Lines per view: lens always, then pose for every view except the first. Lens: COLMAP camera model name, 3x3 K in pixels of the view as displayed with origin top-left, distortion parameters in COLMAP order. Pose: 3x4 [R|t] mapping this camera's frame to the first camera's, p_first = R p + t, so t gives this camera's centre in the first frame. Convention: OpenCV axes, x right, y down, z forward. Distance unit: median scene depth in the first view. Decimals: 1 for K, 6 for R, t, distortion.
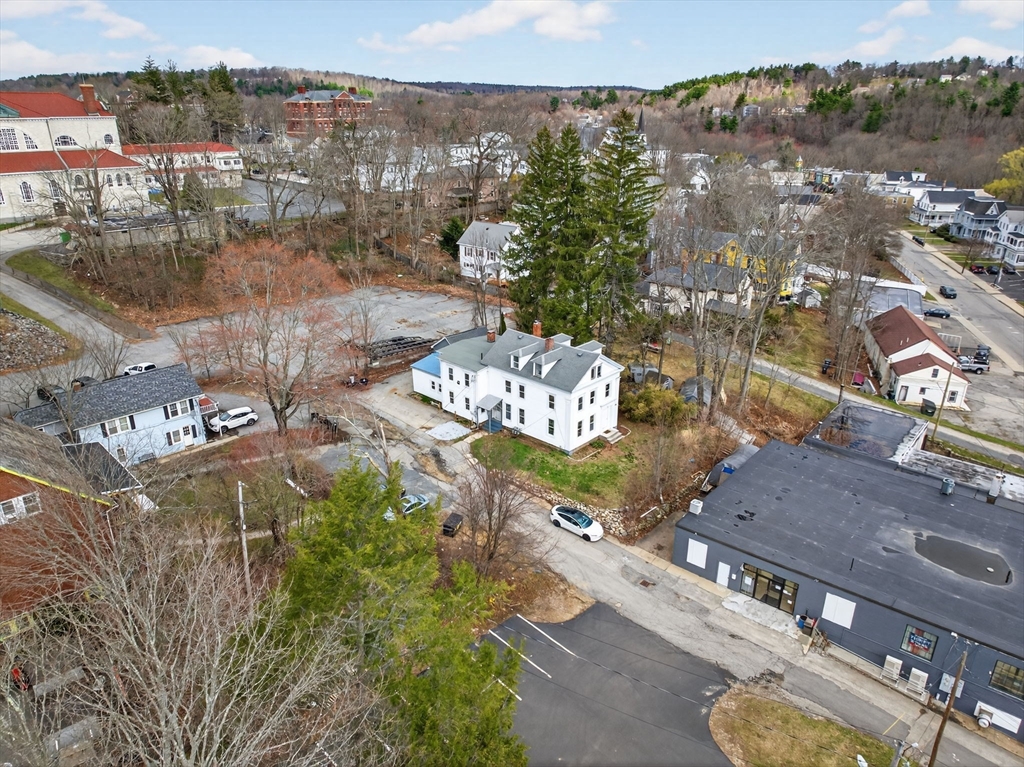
lens RADIAL K [[676.0, 0, 512.8], [0, 676.0, 381.9], [0, 0, 1]] dist [-0.005404, -0.002857]
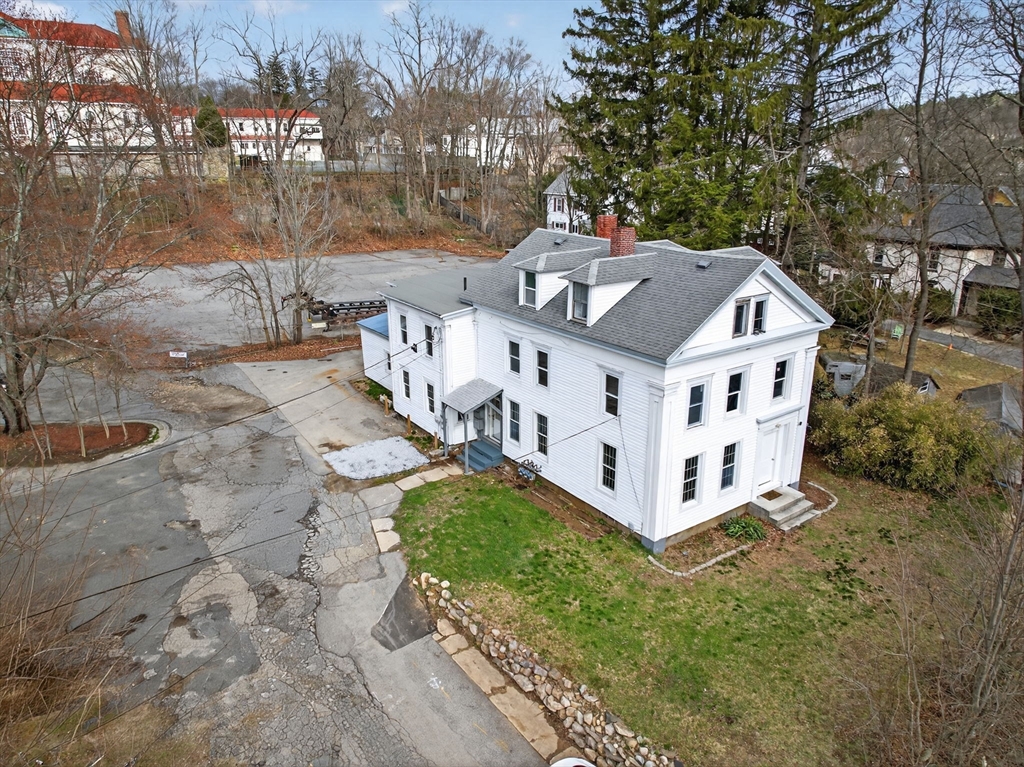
lens RADIAL K [[676.0, 0, 509.4], [0, 676.0, 387.2], [0, 0, 1]] dist [-0.005404, -0.002857]
pose [[0.974041, 0.062507, -0.217571, 0.078702], [-0.074666, 0.996047, -0.048111, 0.044609], [0.213704, 0.063107, 0.974858, 0.621209]]
